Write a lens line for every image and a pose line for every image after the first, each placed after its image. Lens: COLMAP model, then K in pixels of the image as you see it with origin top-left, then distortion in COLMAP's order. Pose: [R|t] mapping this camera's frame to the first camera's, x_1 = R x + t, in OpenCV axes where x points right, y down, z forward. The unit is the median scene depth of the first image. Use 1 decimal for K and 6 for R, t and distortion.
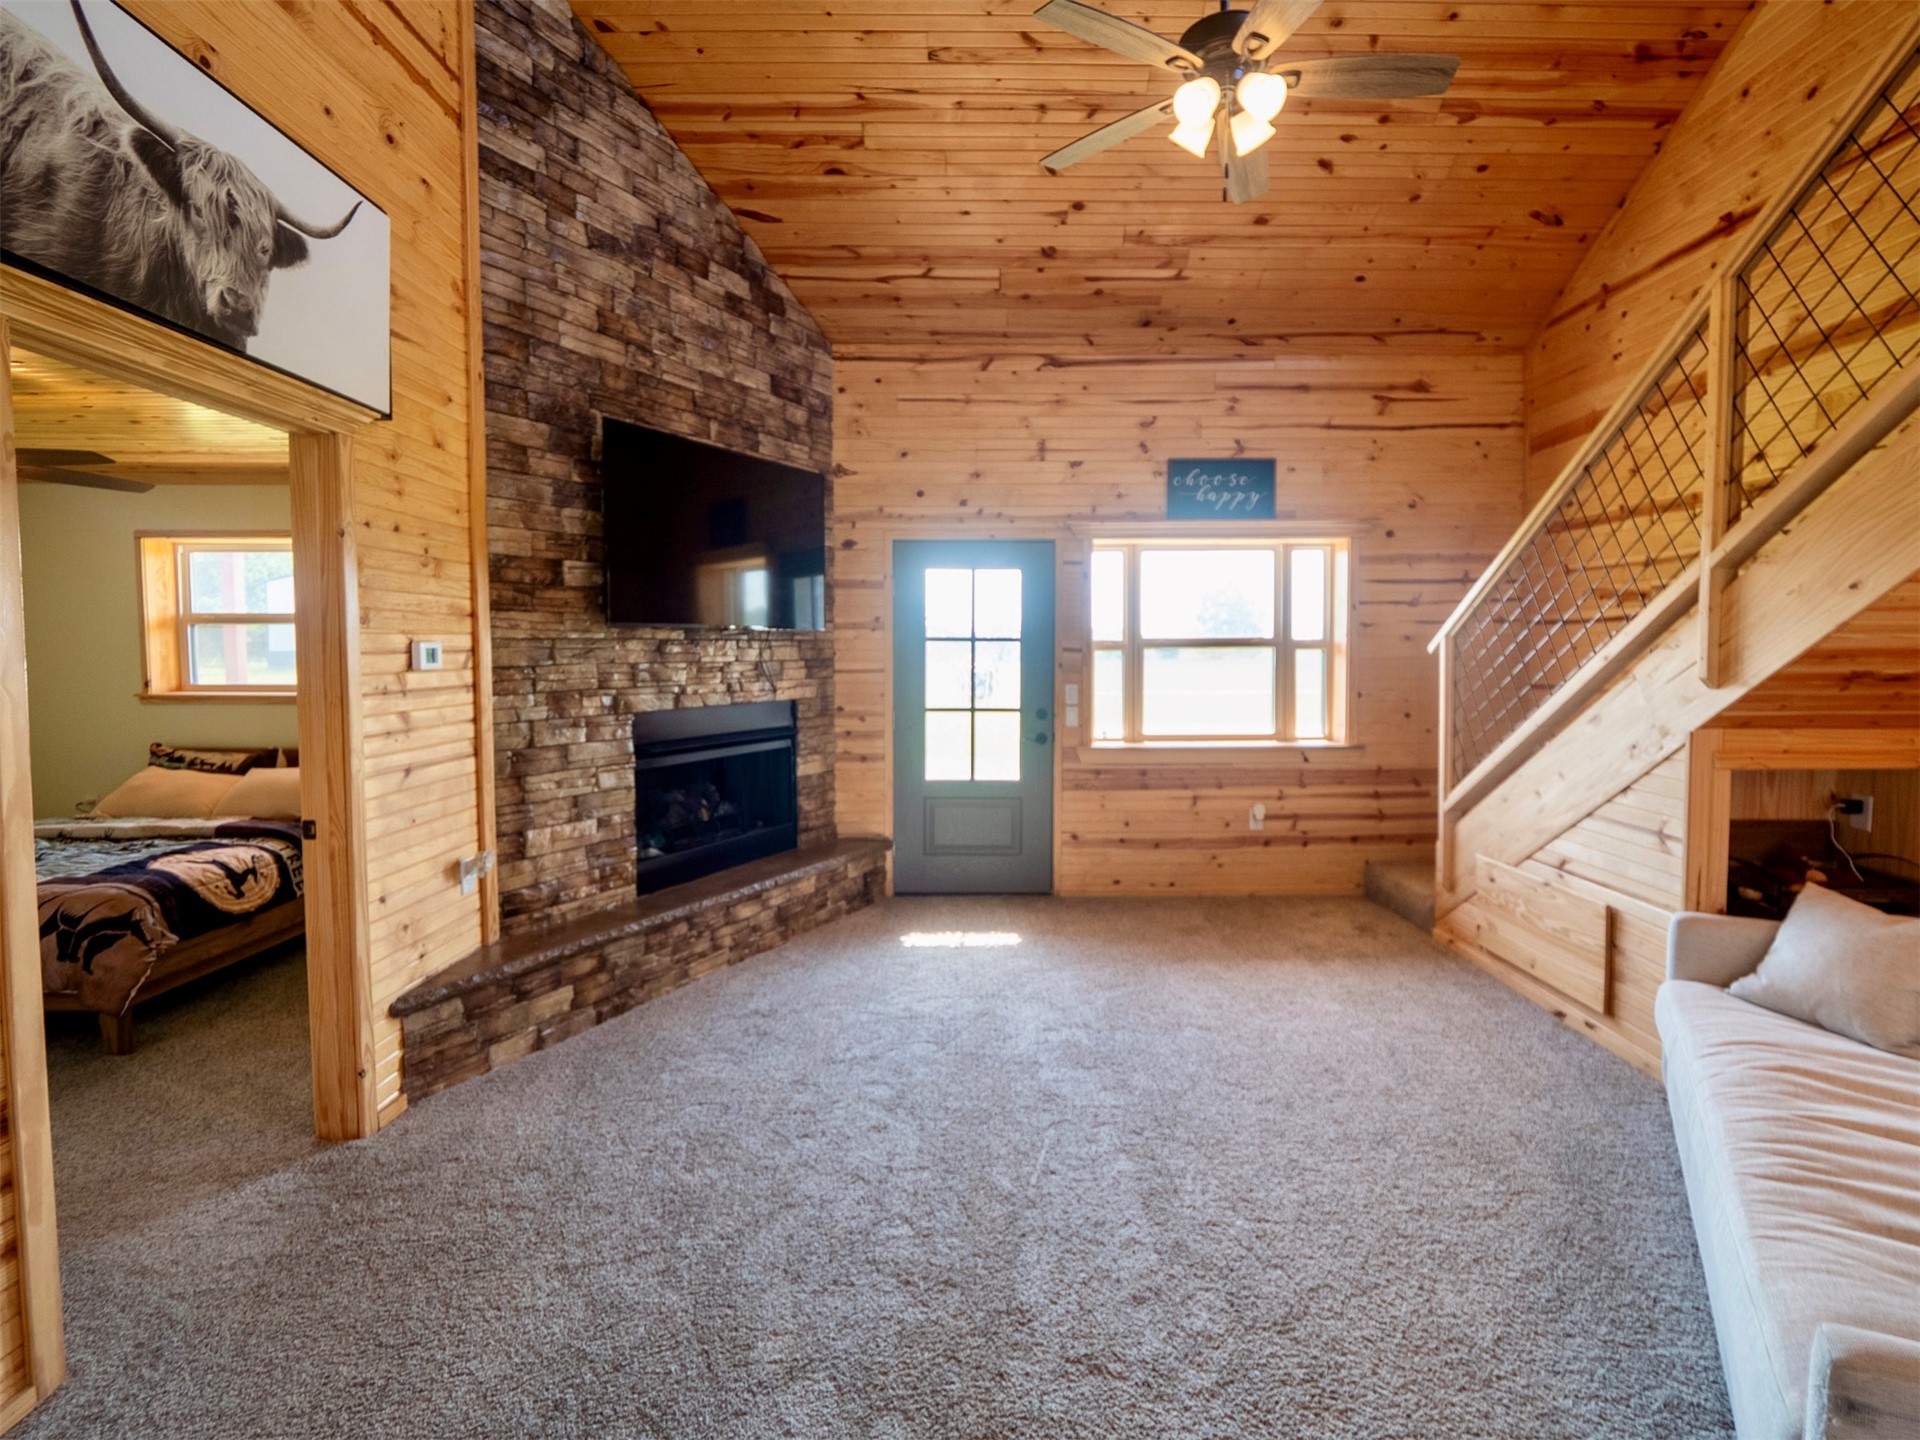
lens RADIAL K [[950.6, 0, 987.2], [0, 950.6, 700.0], [0, 0, 1]] dist [-0.008683, -0.002553]
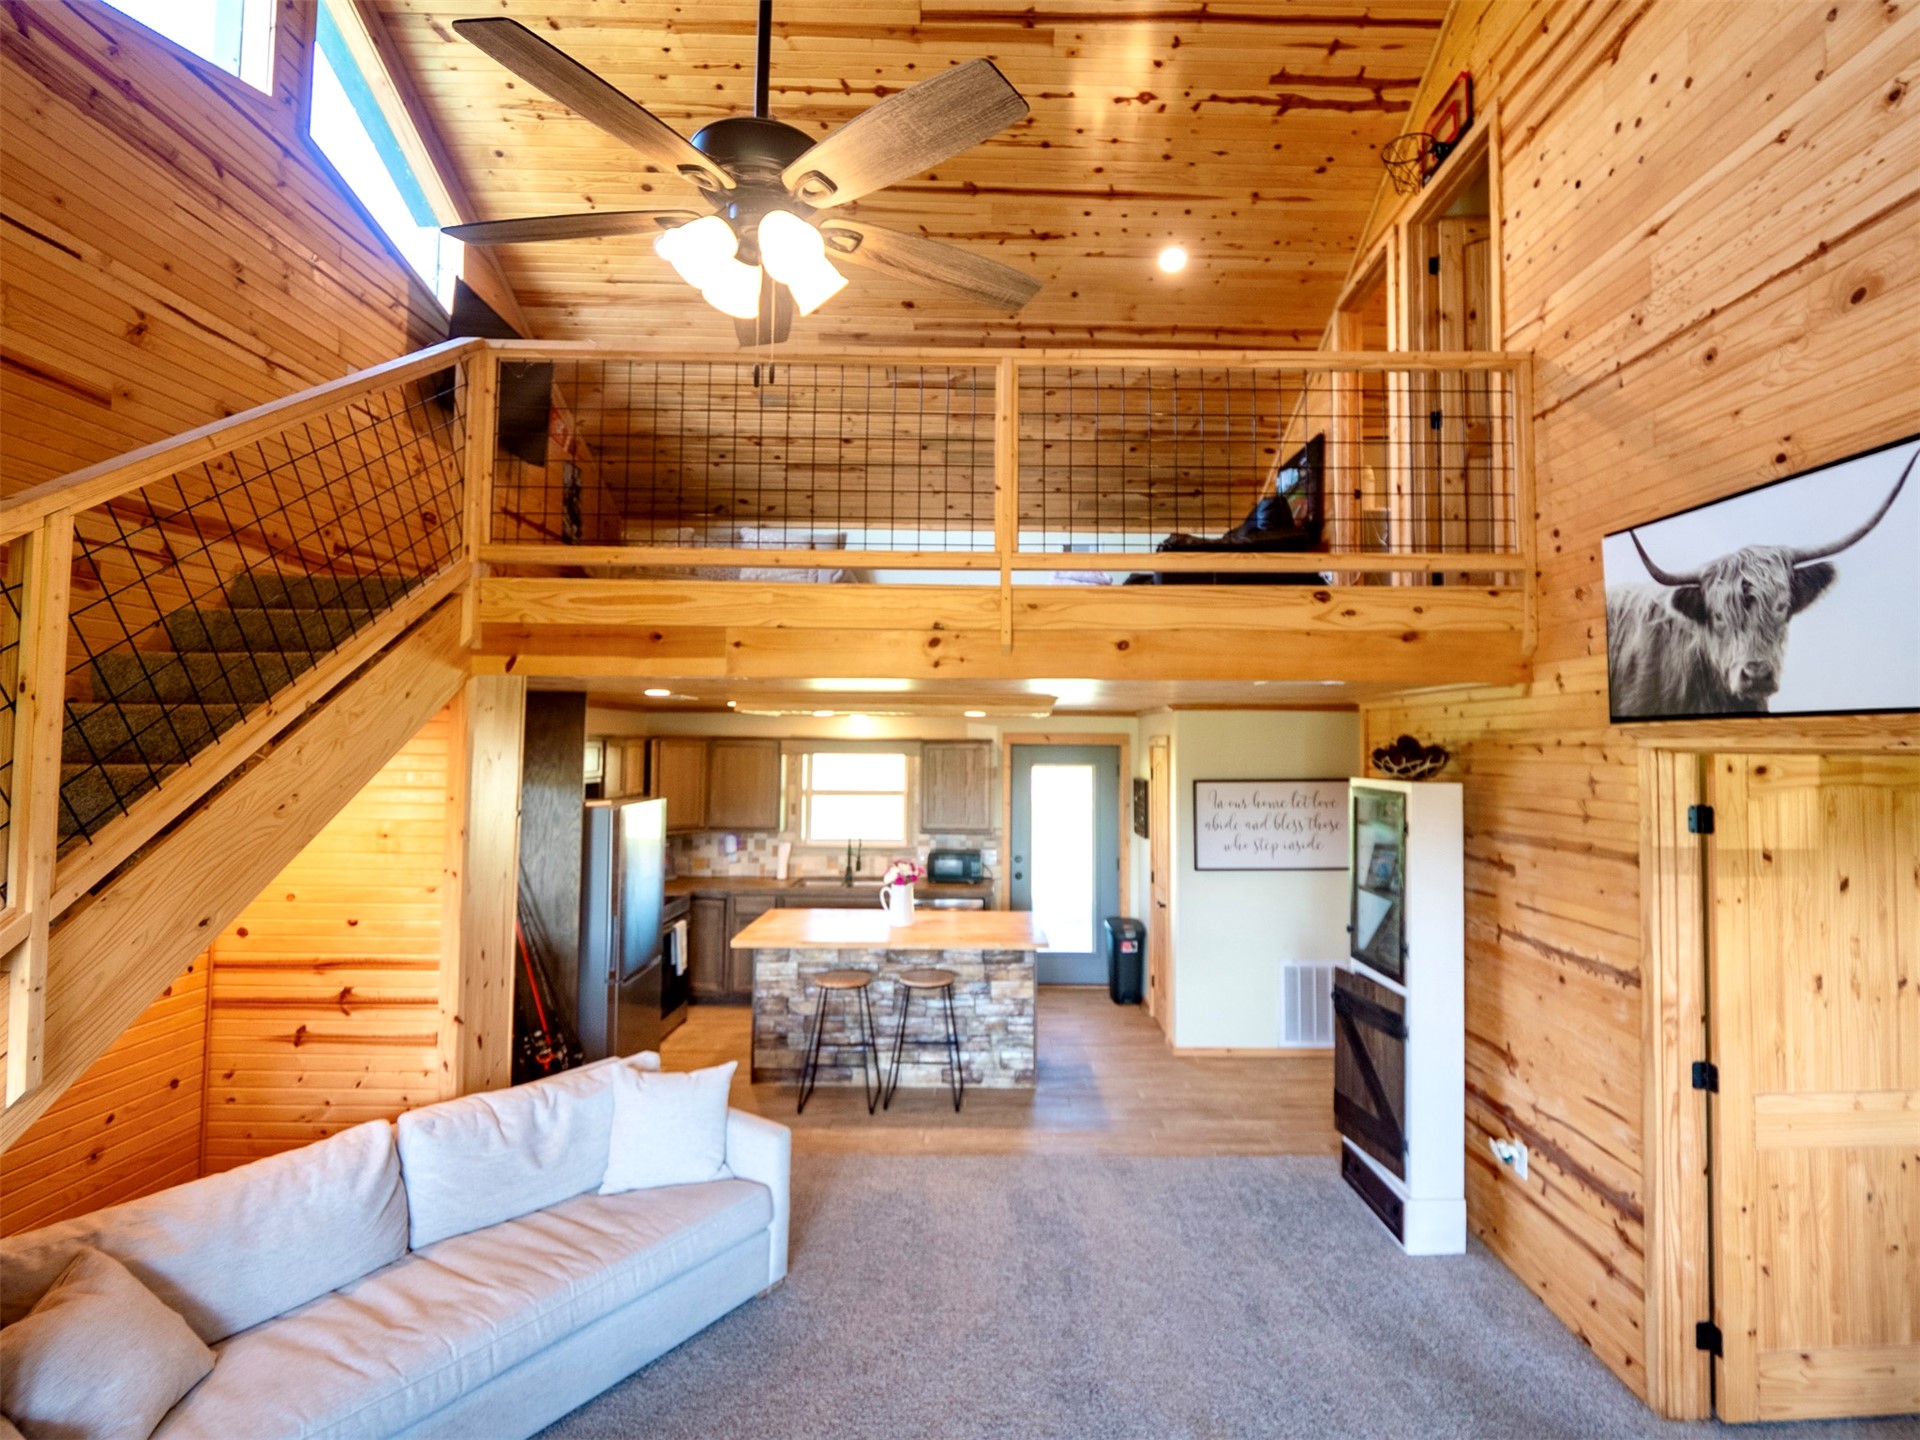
lens RADIAL K [[950.6, 0, 984.1], [0, 950.6, 700.5], [0, 0, 1]] dist [-0.008683, -0.002553]
pose [[-0.999865, -0.002969, 0.016186, 0.057952], [-0.002917, 0.999990, 0.003273, -0.224591], [-0.016195, 0.003226, -0.999864, 1.233078]]
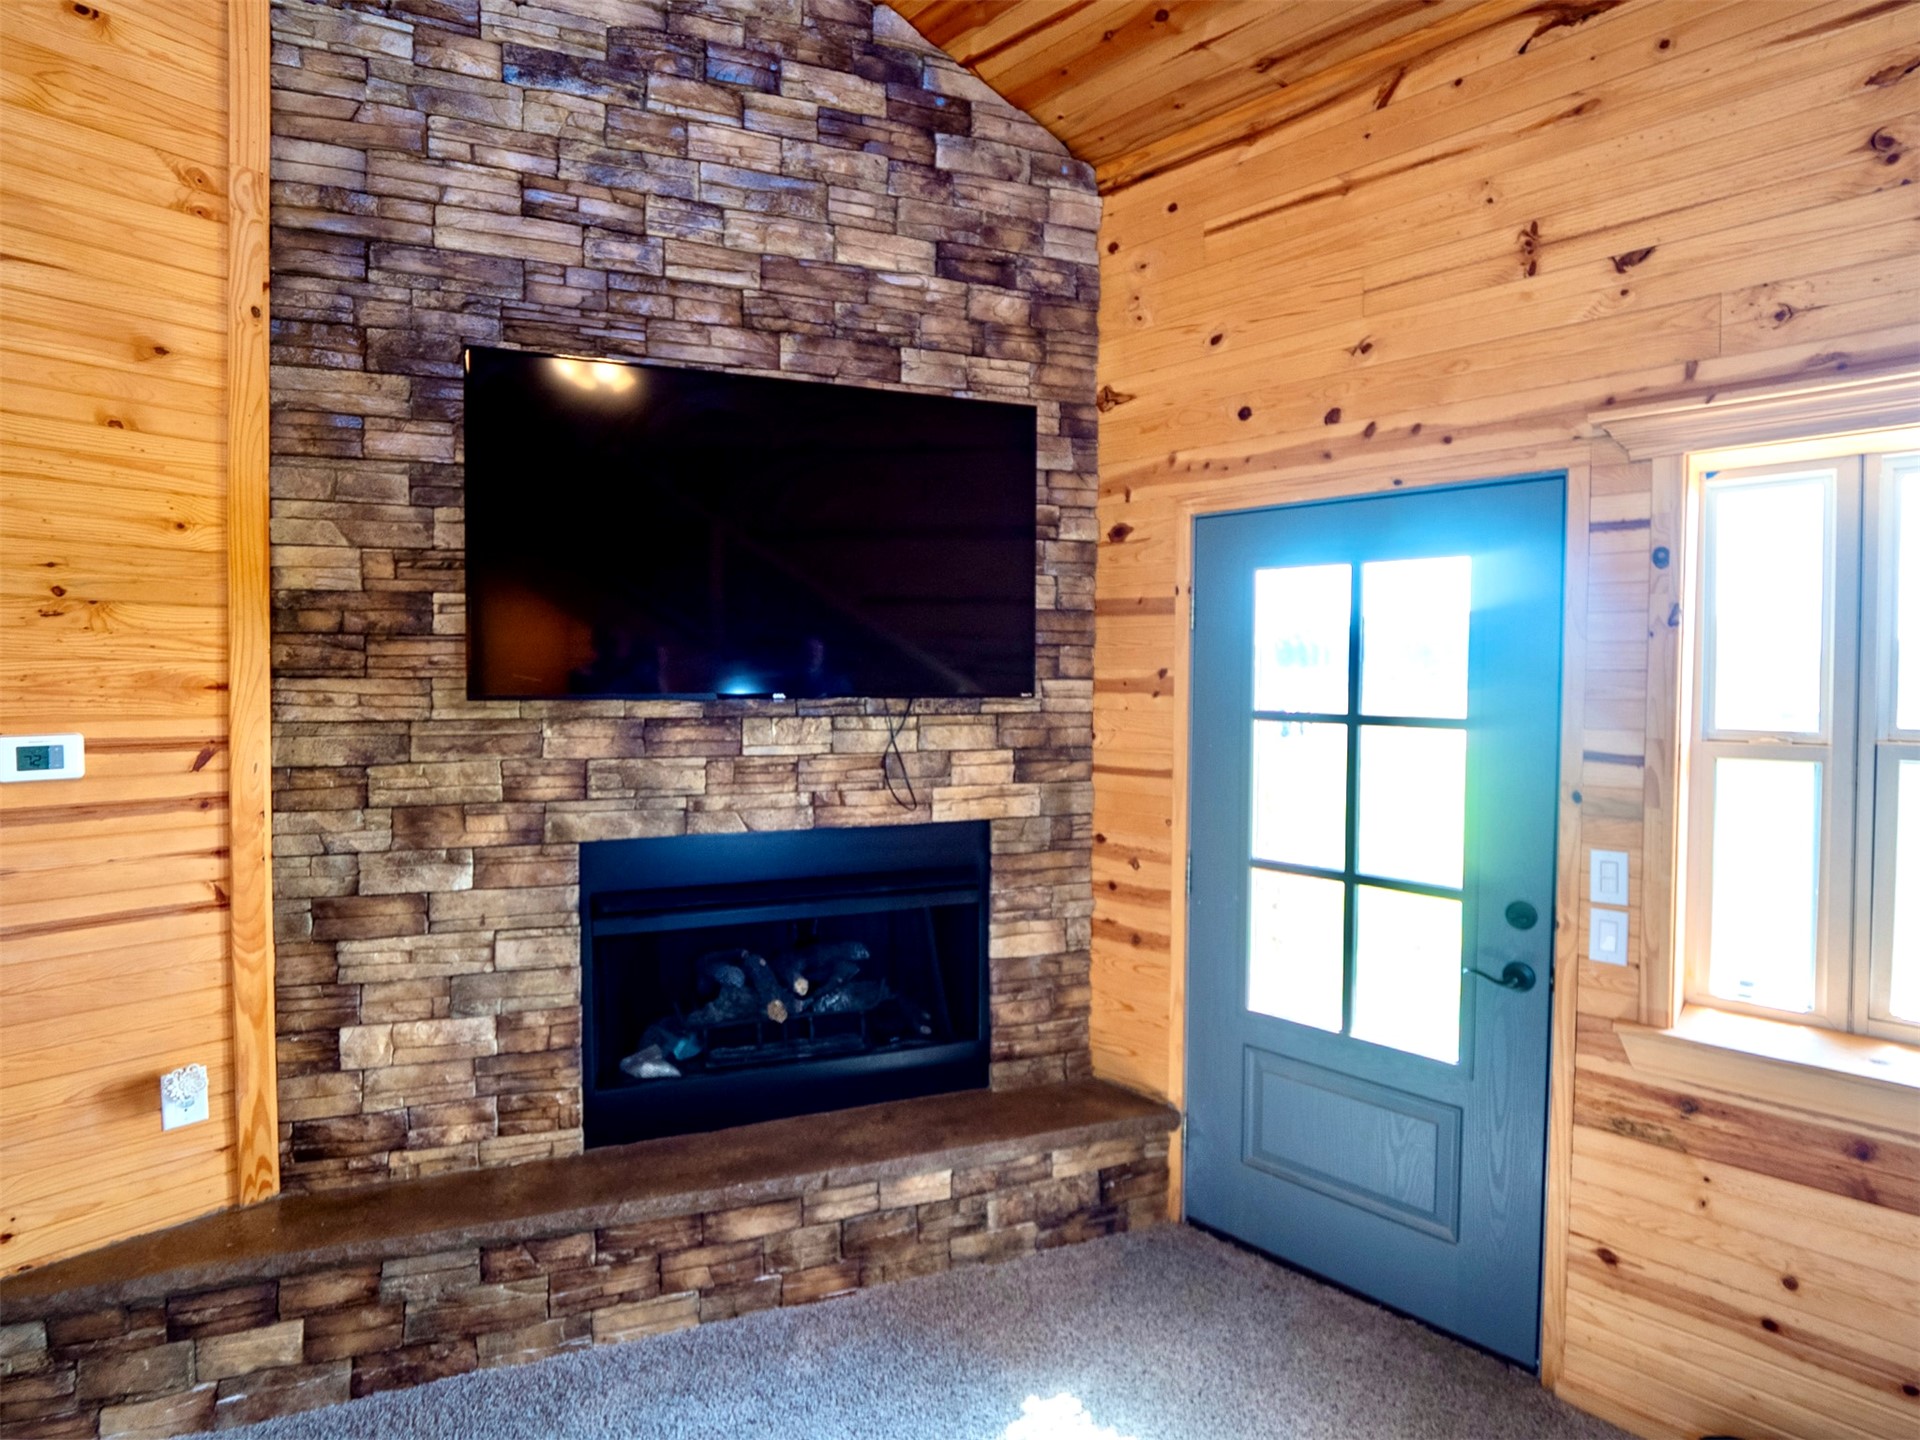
lens RADIAL K [[950.6, 0, 980.5], [0, 950.6, 700.4], [0, 0, 1]] dist [-0.008683, -0.002553]
pose [[0.725226, 0.024532, -0.688073, 0.232268], [-0.044220, 0.998961, -0.010991, -0.085352], [0.687089, 0.038398, 0.725558, 0.789554]]
